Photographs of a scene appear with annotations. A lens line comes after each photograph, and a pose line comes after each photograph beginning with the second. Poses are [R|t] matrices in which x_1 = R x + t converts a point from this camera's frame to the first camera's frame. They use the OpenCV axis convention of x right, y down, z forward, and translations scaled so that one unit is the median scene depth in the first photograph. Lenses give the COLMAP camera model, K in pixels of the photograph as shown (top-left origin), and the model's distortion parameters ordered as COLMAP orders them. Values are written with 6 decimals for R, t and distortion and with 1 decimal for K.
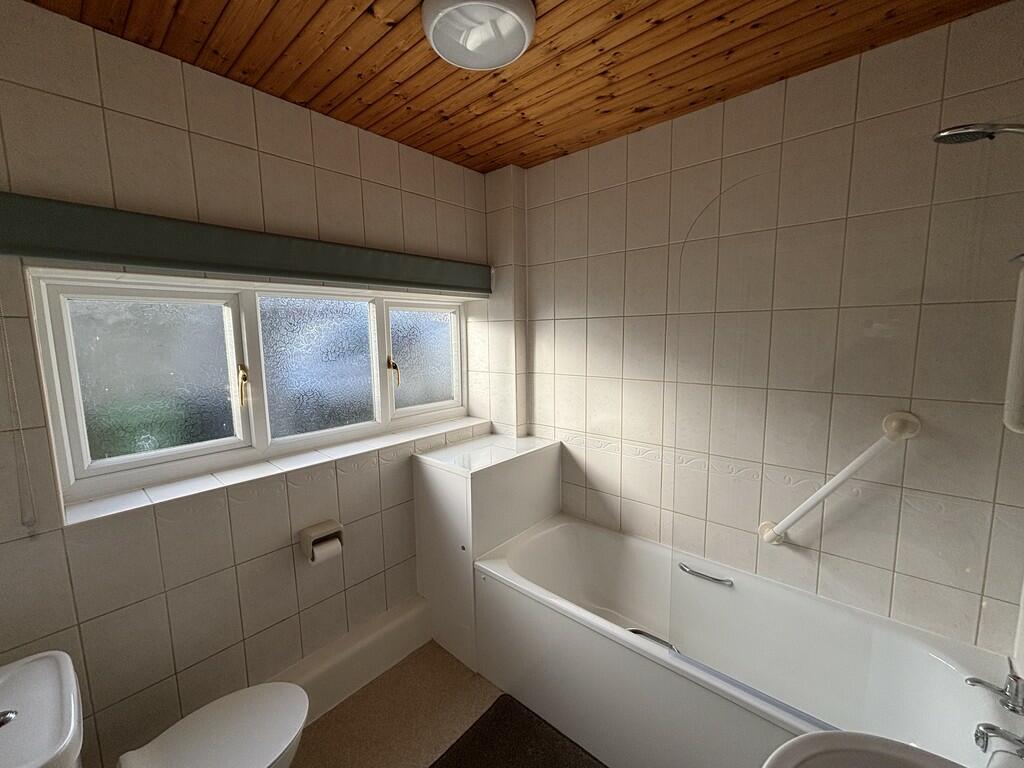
lens RADIAL K [[412.8, 0, 516.2], [0, 412.8, 382.2], [0, 0, 1]] dist [-0.002409, -0.000657]
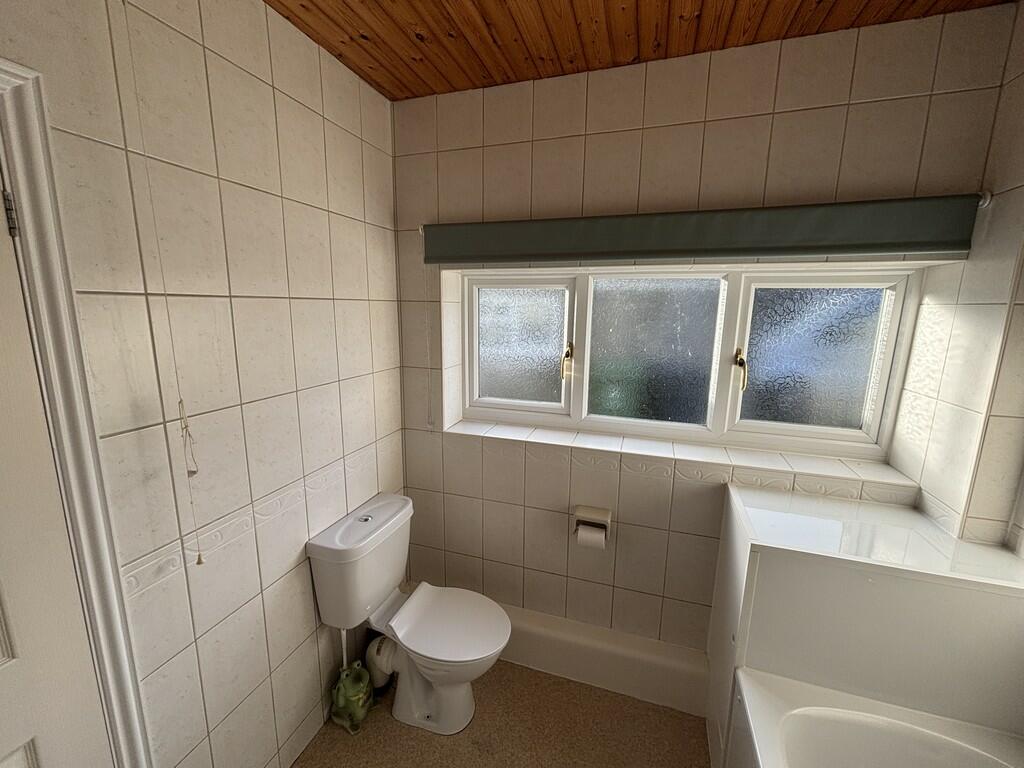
lens RADIAL K [[412.8, 0, 511.3], [0, 412.8, 382.8], [0, 0, 1]] dist [-0.002409, -0.000657]
pose [[0.380049, 0.187831, -0.905694, 0.245632], [-0.130587, 0.980253, 0.148496, -0.063078], [0.915702, 0.061836, 0.397072, 0.329266]]
